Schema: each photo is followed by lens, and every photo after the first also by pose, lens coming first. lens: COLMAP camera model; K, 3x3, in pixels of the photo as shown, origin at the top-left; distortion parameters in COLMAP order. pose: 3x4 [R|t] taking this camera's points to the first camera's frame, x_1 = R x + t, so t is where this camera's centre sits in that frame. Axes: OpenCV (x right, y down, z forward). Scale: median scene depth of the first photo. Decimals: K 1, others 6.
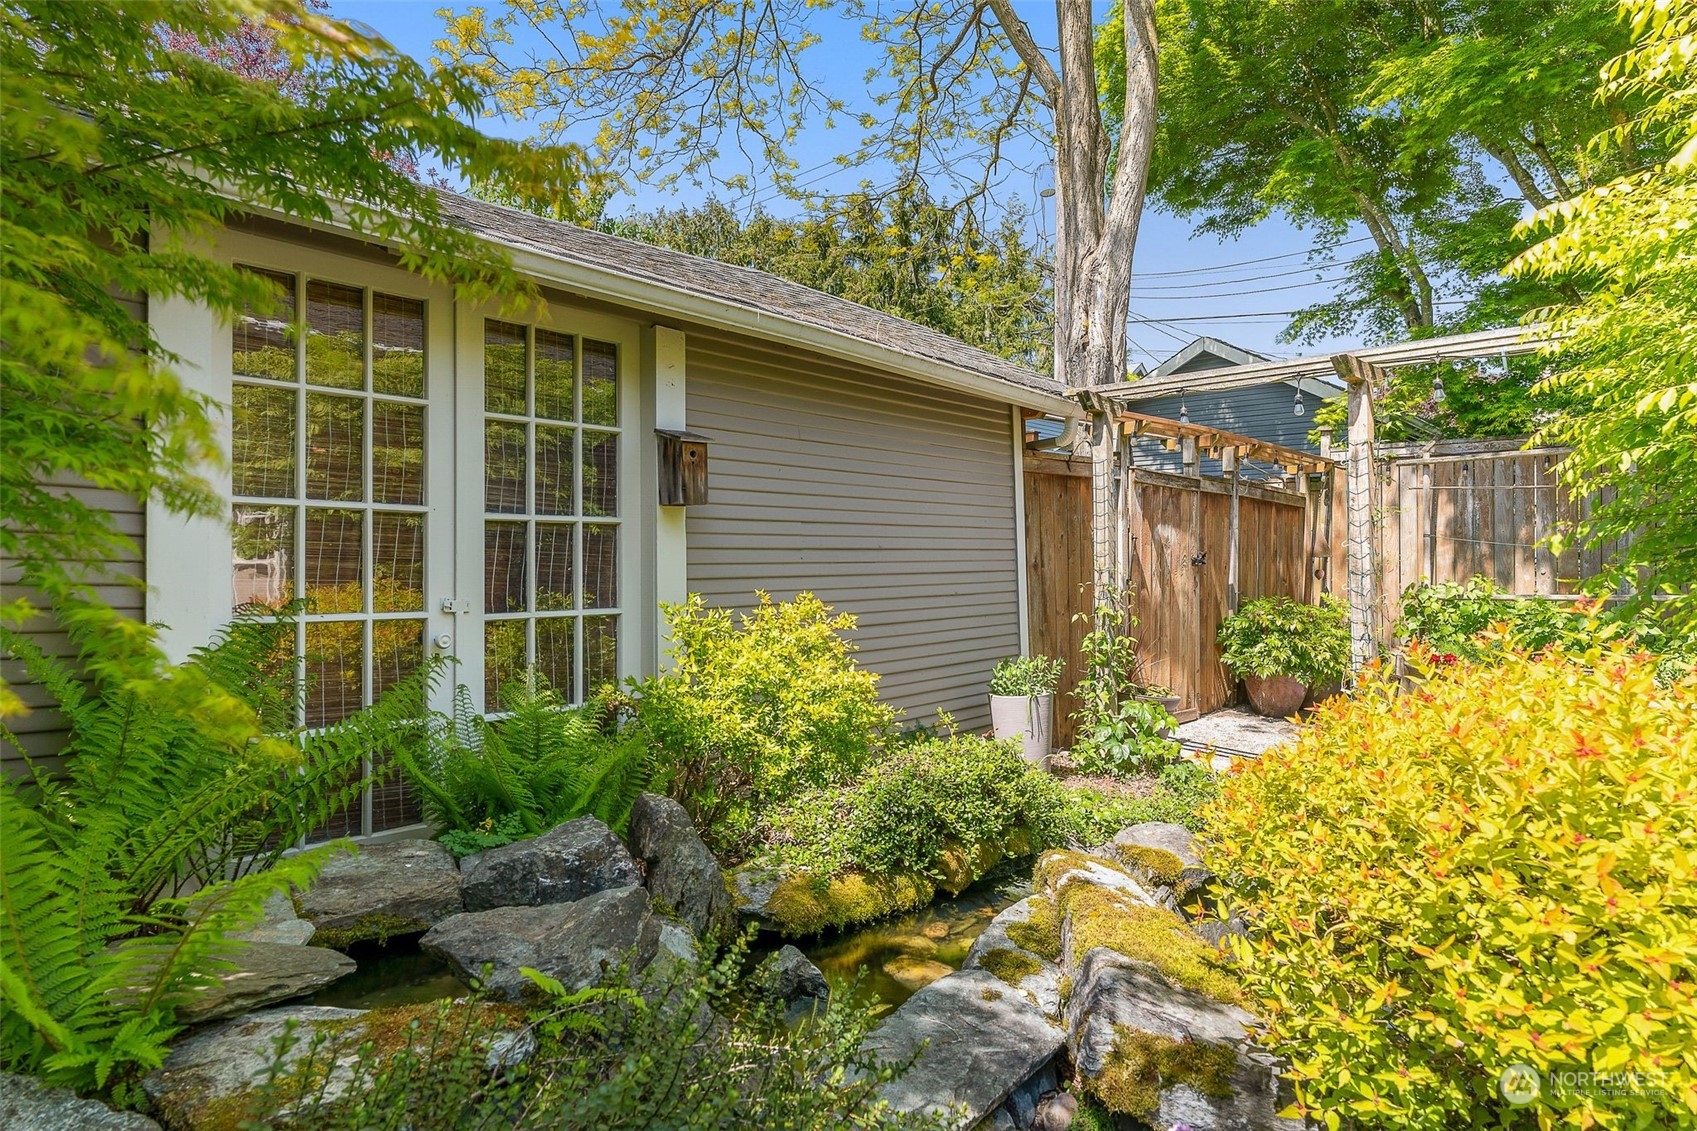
lens RADIAL K [[935.2, 0, 848.5], [0, 935.2, 565.5], [0, 0, 1]] dist [-0.000542, 0.000529]
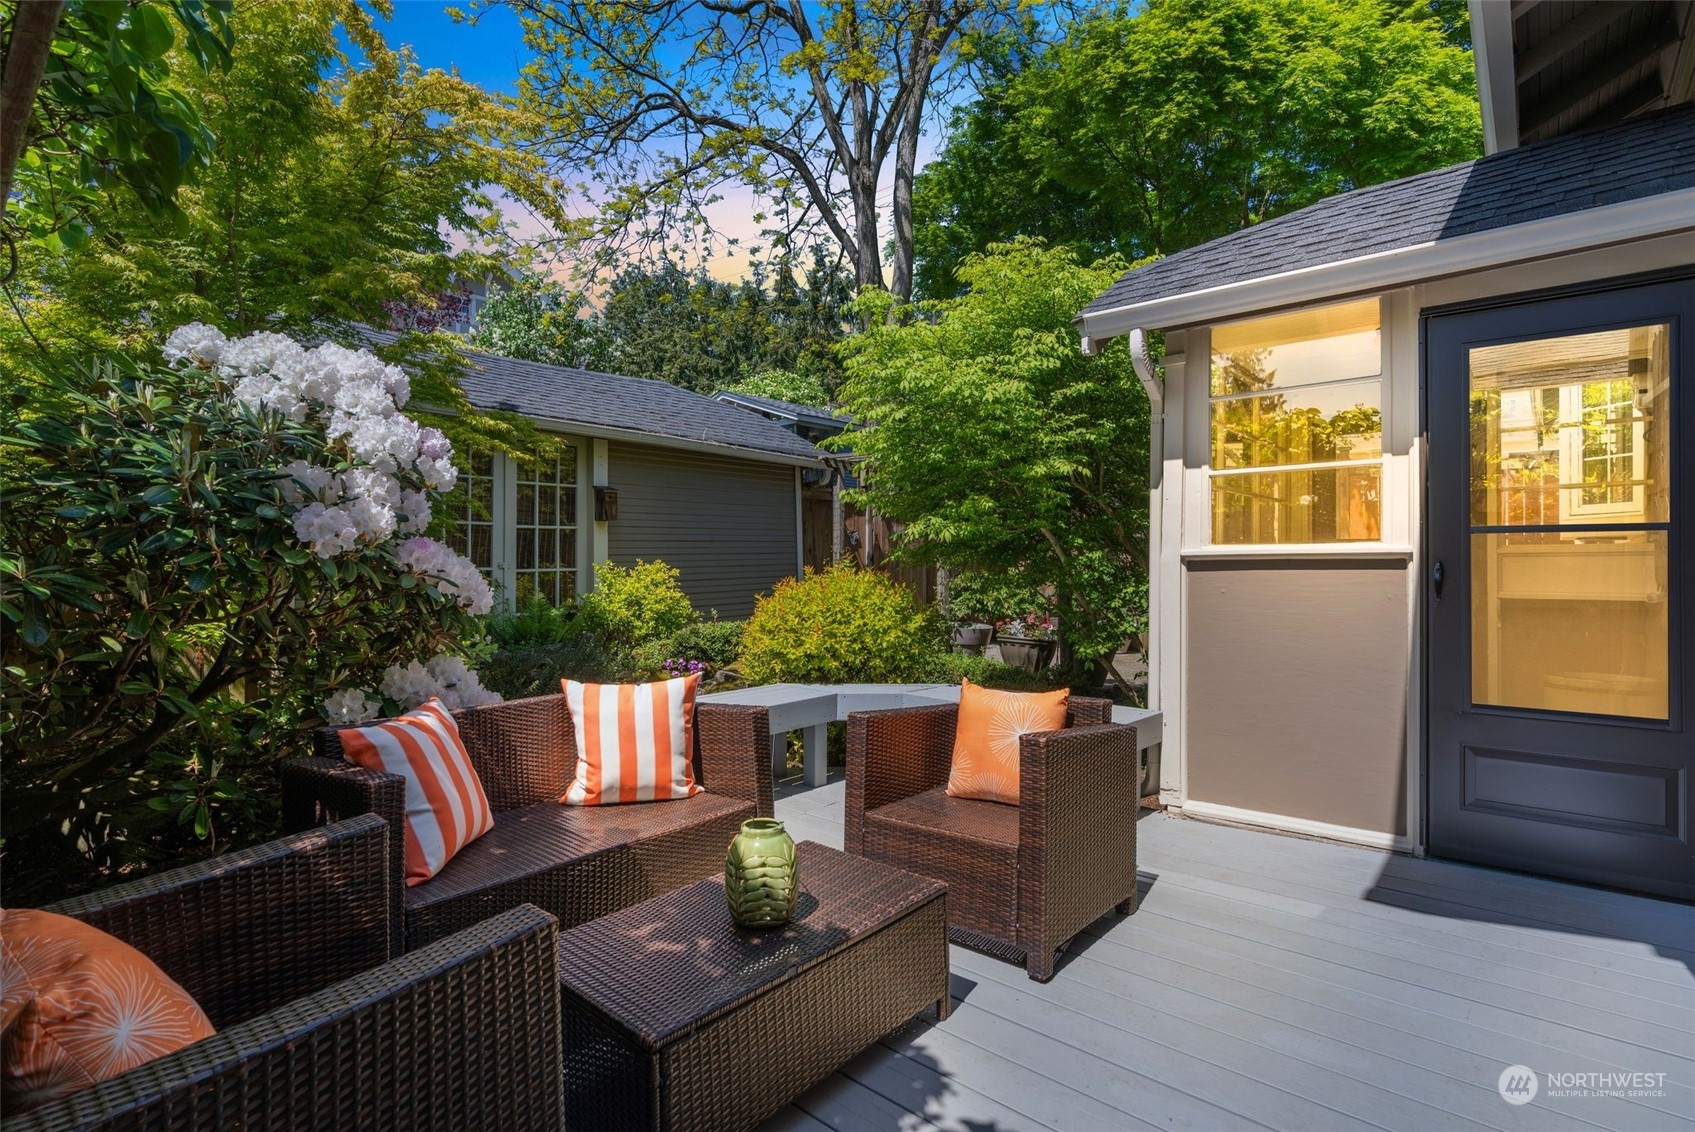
lens RADIAL K [[824.9, 0, 805.3], [0, 824.9, 551.3], [0, 0, 1]] dist [0.000270, -0.000089]
pose [[0.999971, -0.000107, 0.007608, 0.285107], [0.000163, 0.999973, -0.007342, 0.022362], [-0.007607, 0.007343, 0.999944, -0.966068]]
